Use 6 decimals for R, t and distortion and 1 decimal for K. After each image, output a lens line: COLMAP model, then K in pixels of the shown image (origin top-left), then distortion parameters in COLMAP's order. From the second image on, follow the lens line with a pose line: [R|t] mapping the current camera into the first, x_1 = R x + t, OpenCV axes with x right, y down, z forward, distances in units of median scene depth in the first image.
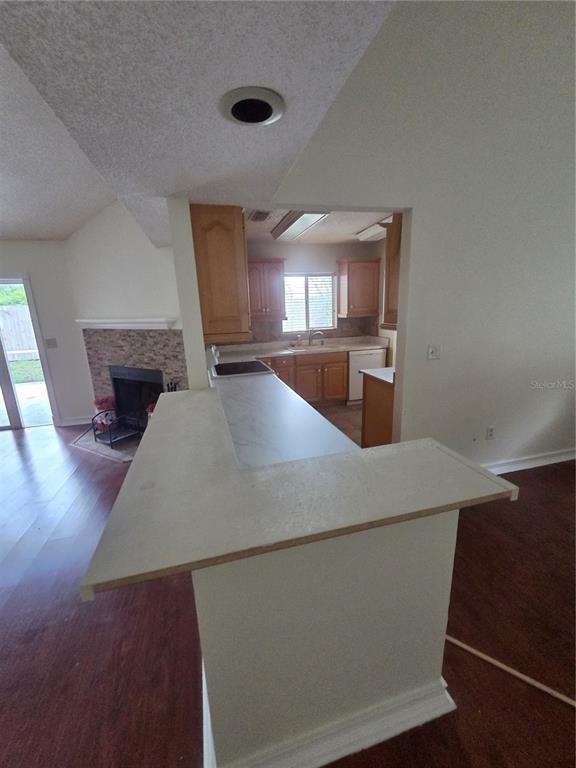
lens RADIAL K [[316.8, 0, 287.6], [0, 316.8, 384.5], [0, 0, 1]] dist [0.004448, -0.000301]
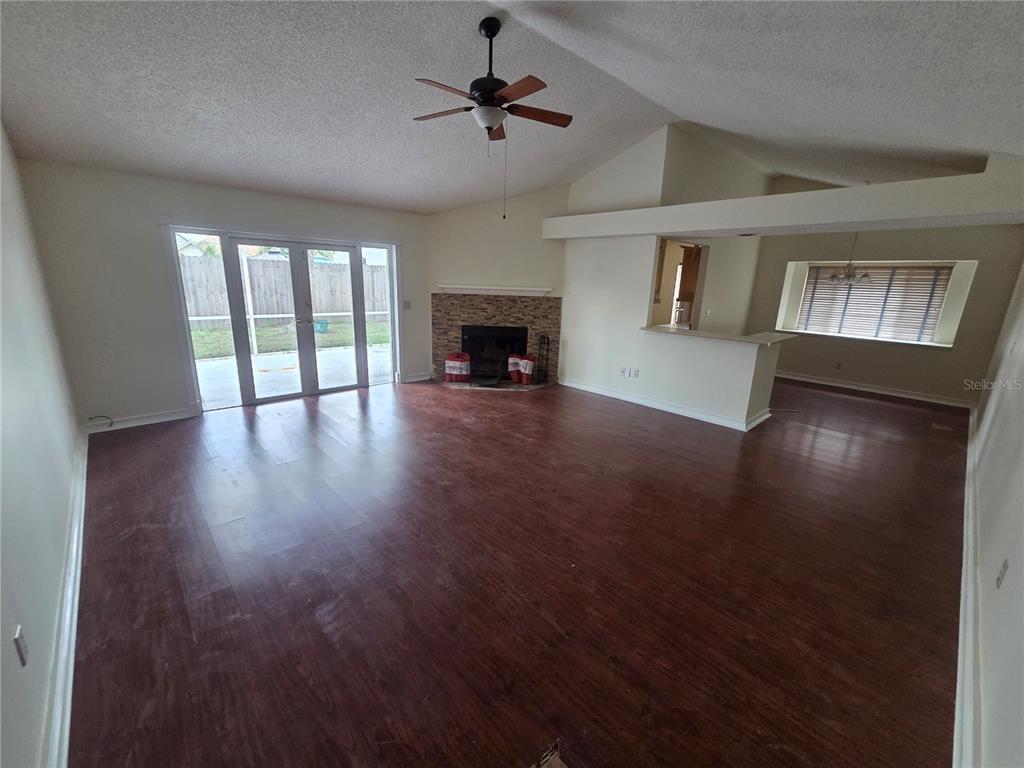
lens RADIAL K [[422.4, 0, 512.9], [0, 422.4, 385.7], [0, 0, 1]] dist [0.004448, -0.000301]
pose [[0.877202, -0.057078, 0.476716, -1.104560], [0.054566, 0.998327, 0.019123, 0.137495], [-0.477010, 0.009238, 0.878849, -0.447193]]
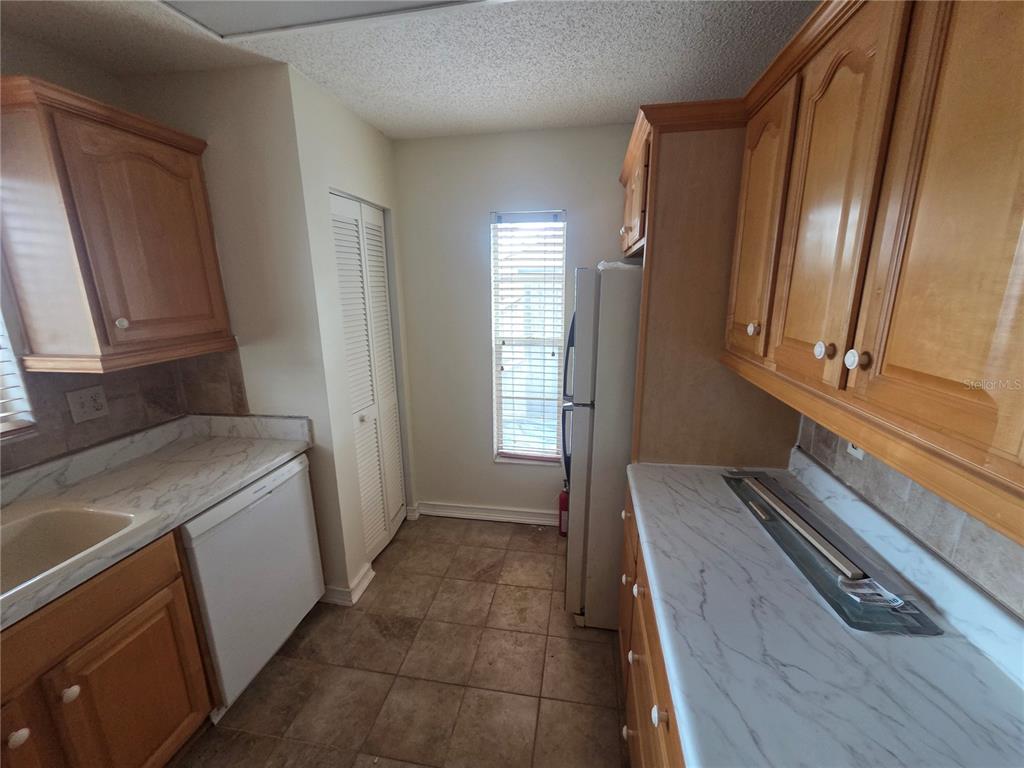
lens RADIAL K [[422.4, 0, 513.0], [0, 422.4, 383.3], [0, 0, 1]] dist [0.004448, -0.000301]
pose [[0.417937, -0.177119, 0.891043, 0.047528], [0.215781, 0.972096, 0.092020, -0.189463], [-0.882478, 0.153812, 0.444494, 0.692757]]
